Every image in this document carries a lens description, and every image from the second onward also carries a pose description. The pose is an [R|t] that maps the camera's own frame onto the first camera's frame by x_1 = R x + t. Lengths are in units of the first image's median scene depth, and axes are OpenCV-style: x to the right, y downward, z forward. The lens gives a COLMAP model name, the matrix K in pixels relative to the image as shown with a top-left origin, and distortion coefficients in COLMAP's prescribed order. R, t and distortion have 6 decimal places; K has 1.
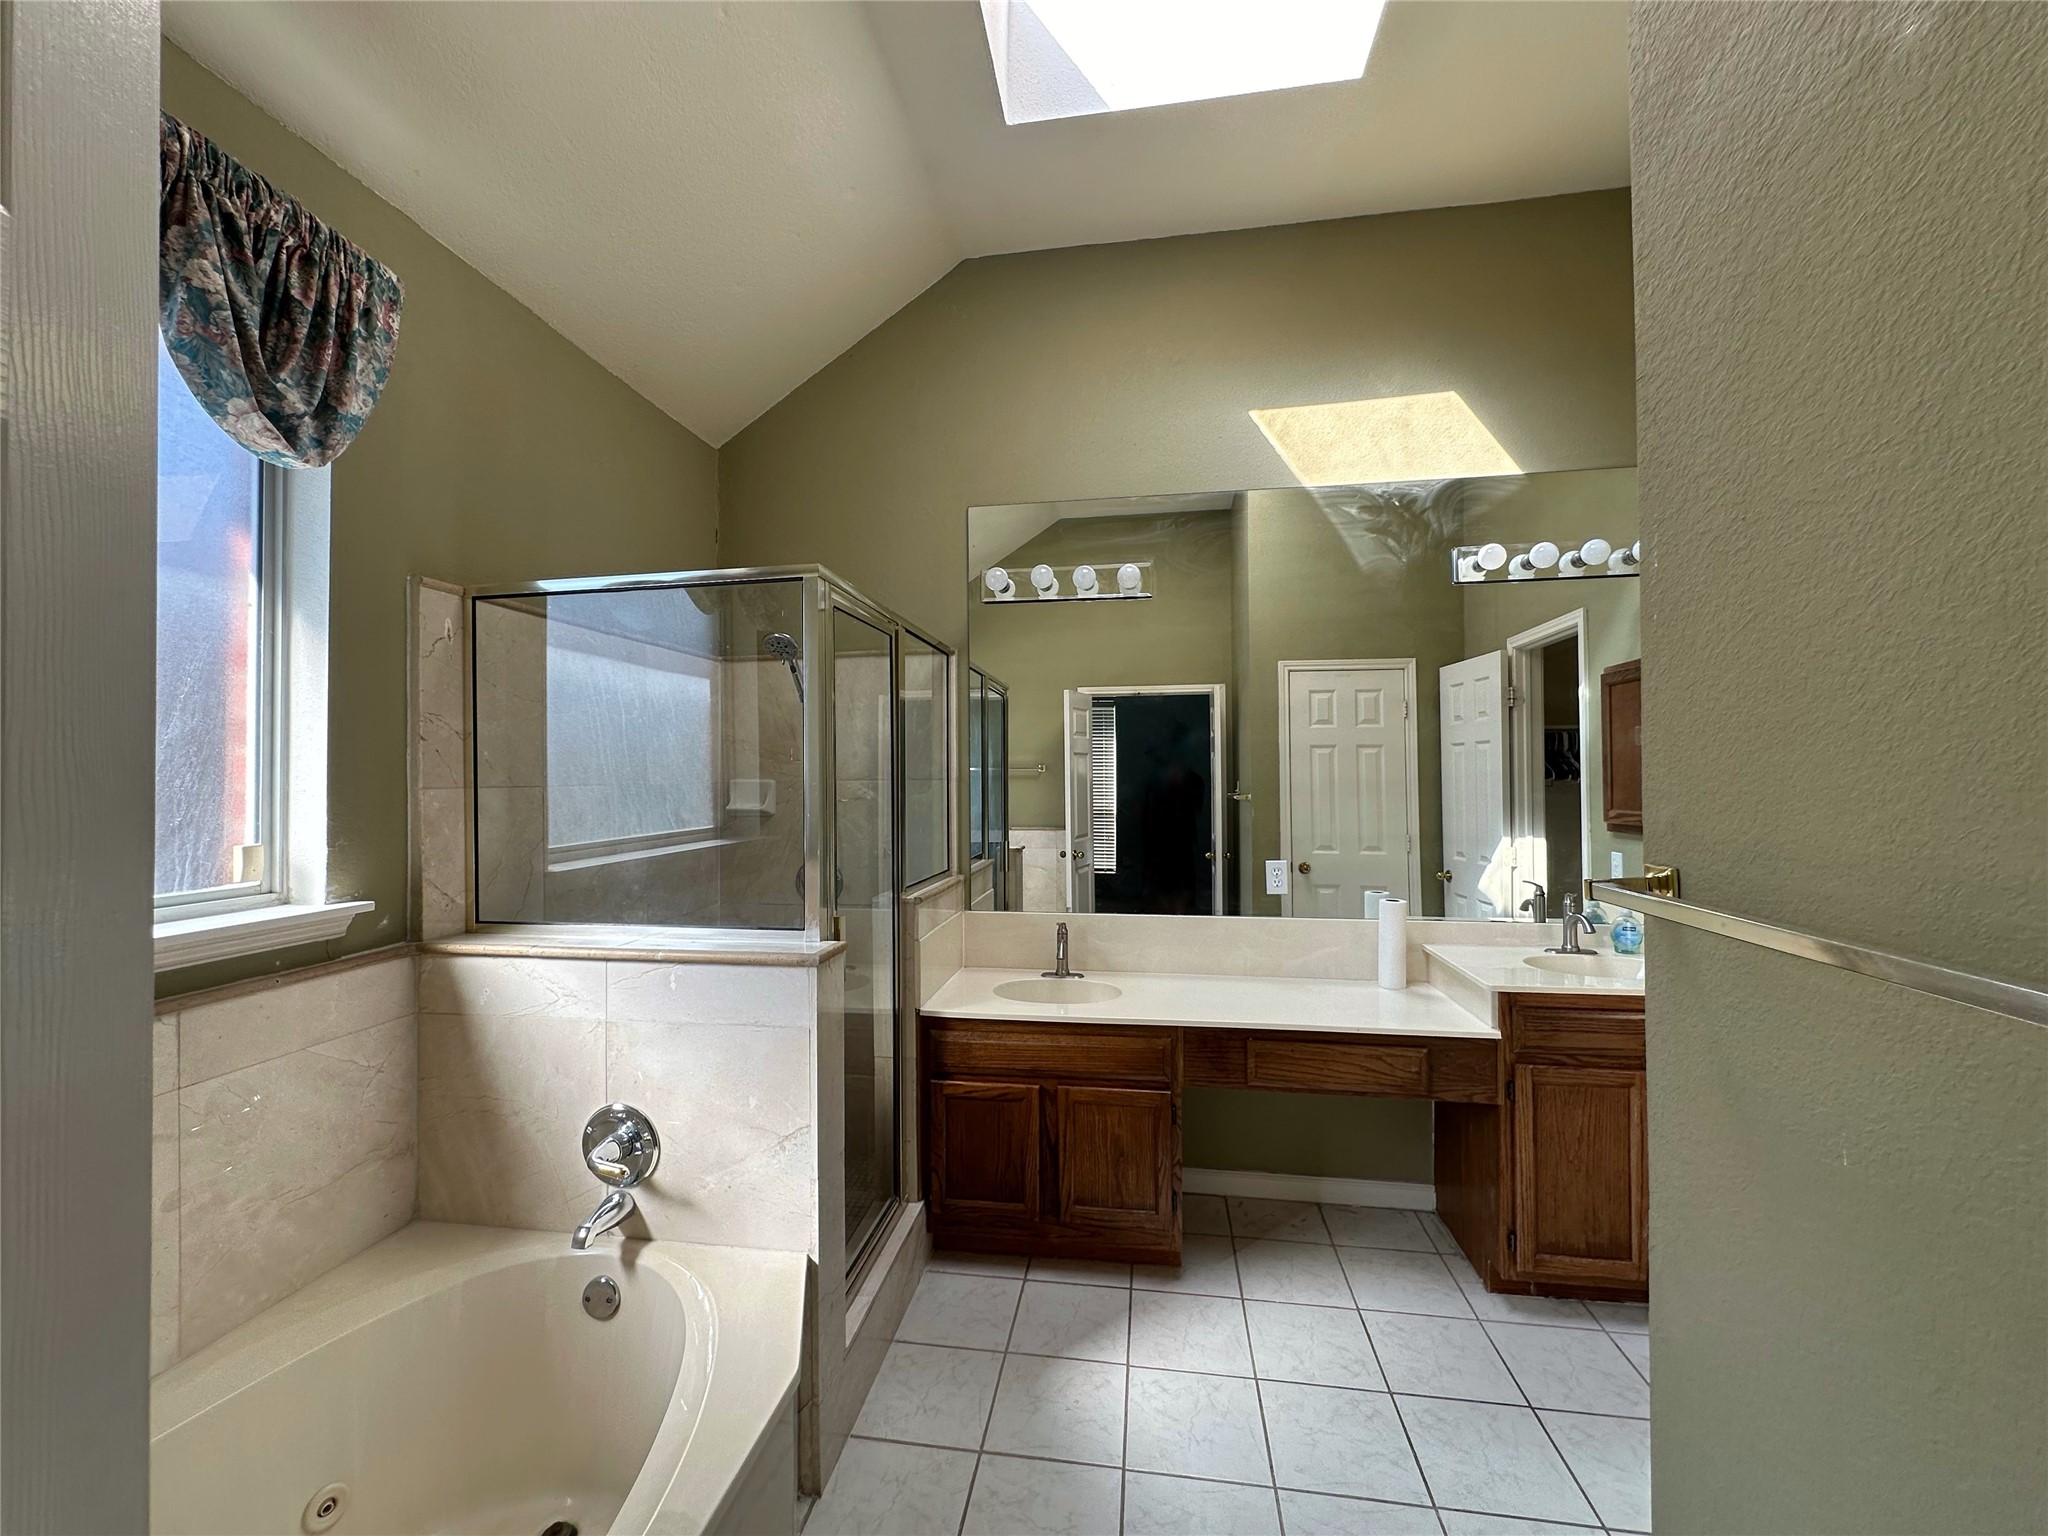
lens RADIAL K [[818.2, 0, 1021.9], [0, 818.2, 771.3], [0, 0, 1]] dist [-0.004670, 0.001187]
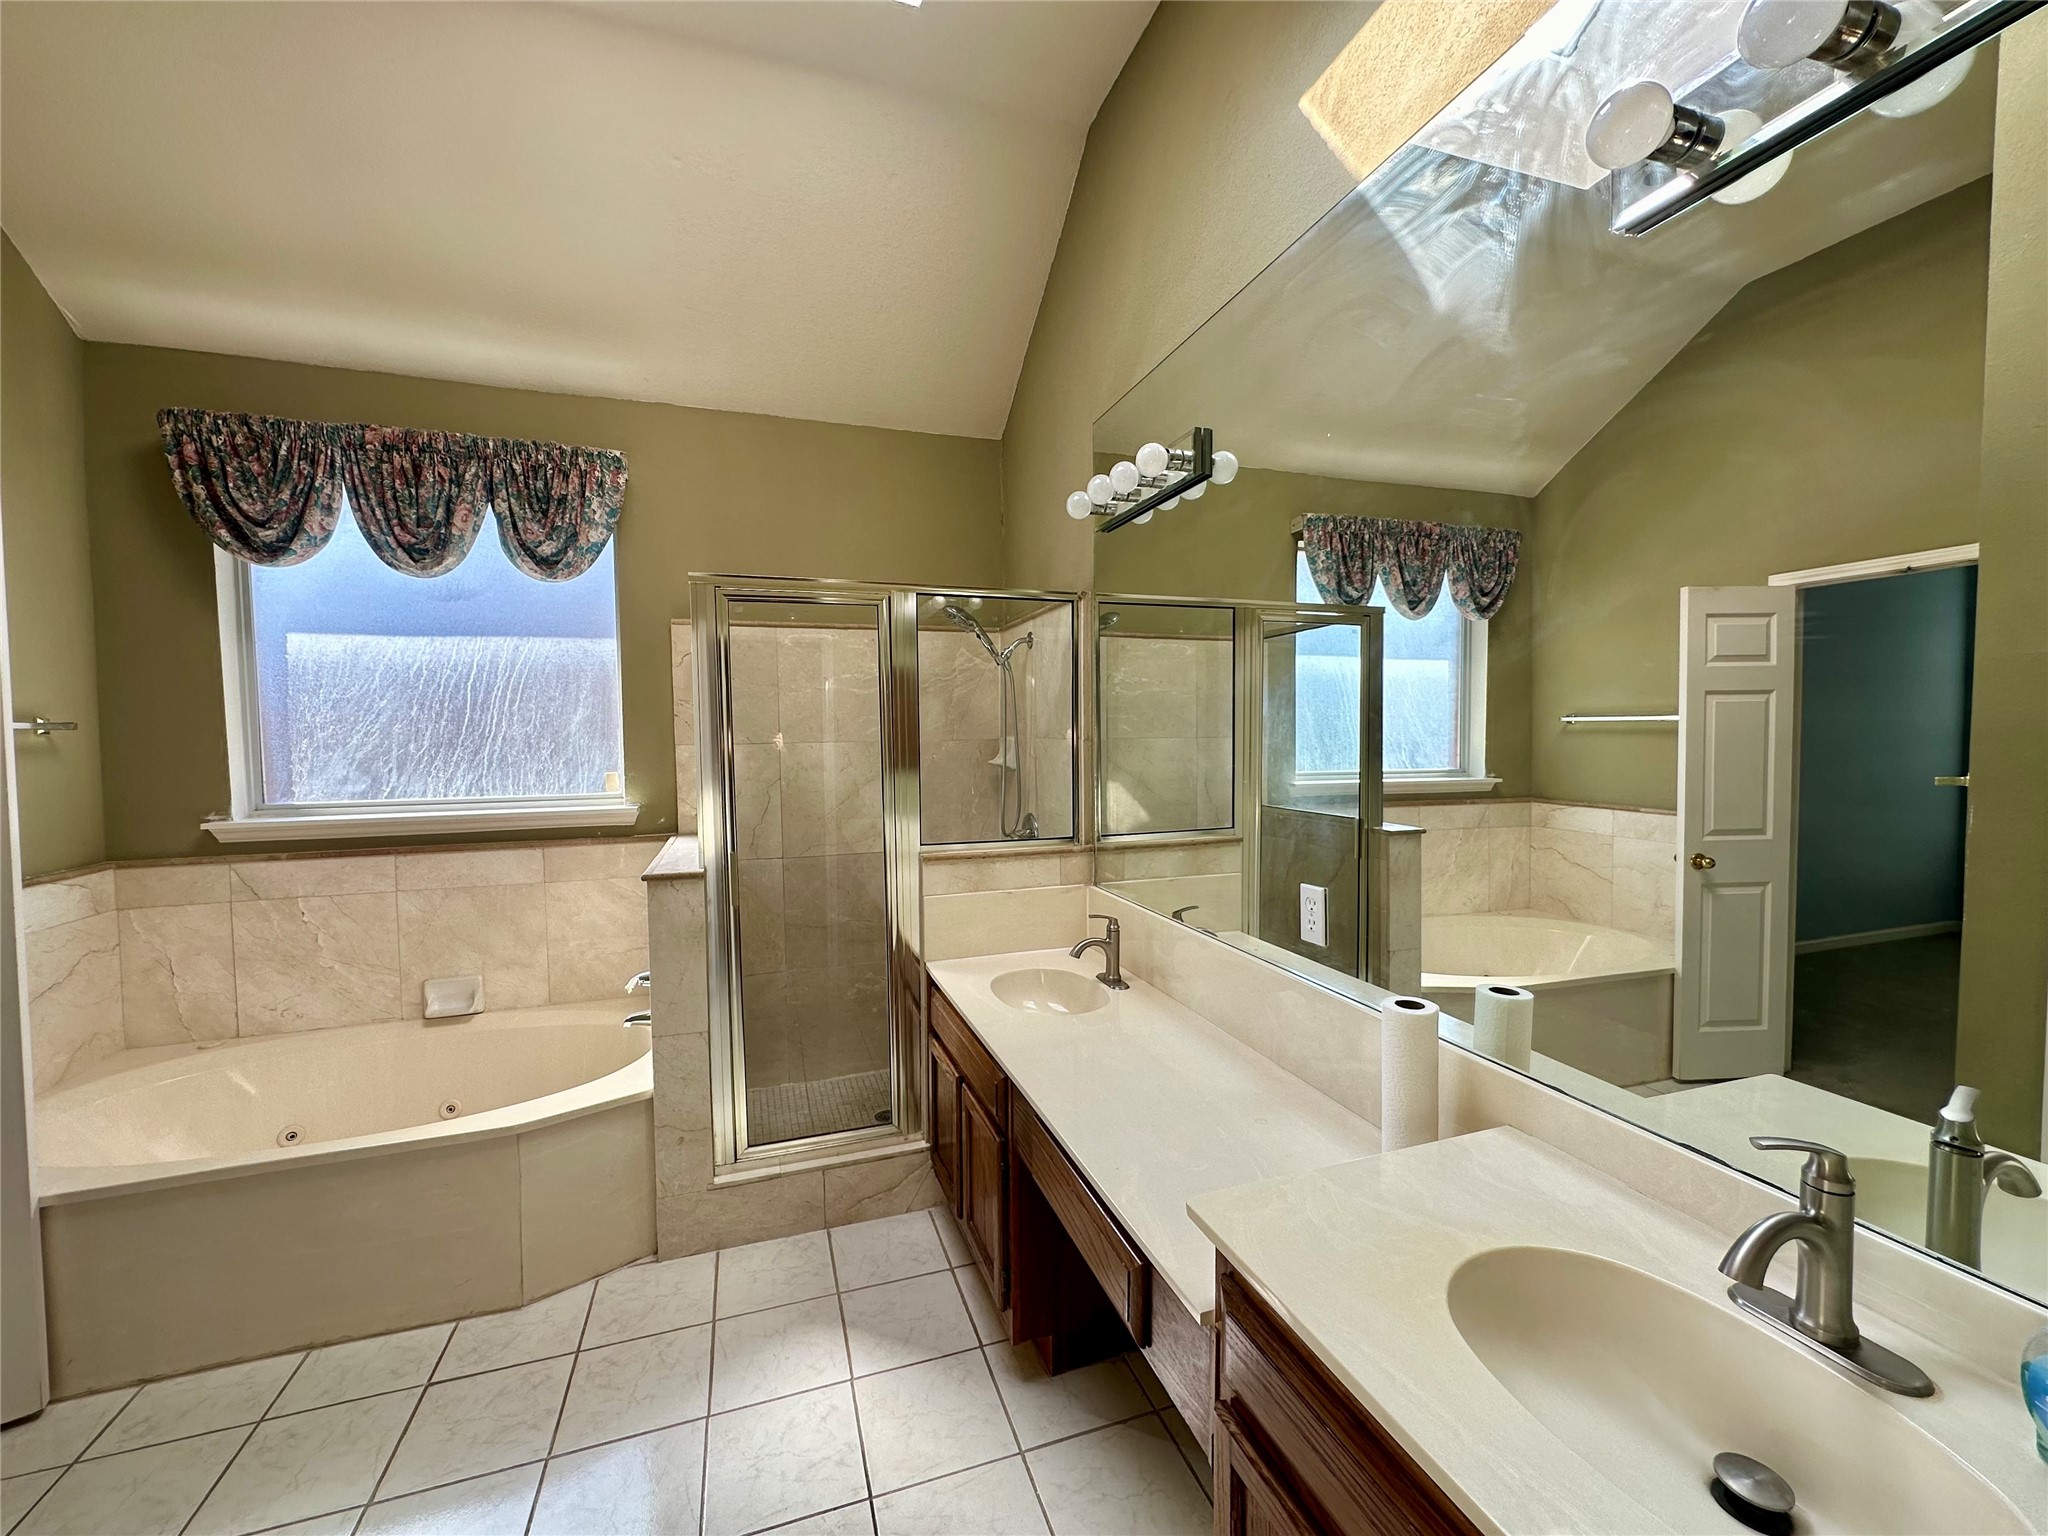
lens RADIAL K [[818.2, 0, 1023.0], [0, 818.2, 765.9], [0, 0, 1]] dist [-0.004670, 0.001187]
pose [[0.465754, 0.038108, -0.884093, 0.871510], [0.014958, 0.998591, 0.050924, -0.007285], [0.884788, -0.036942, 0.464528, 0.664337]]
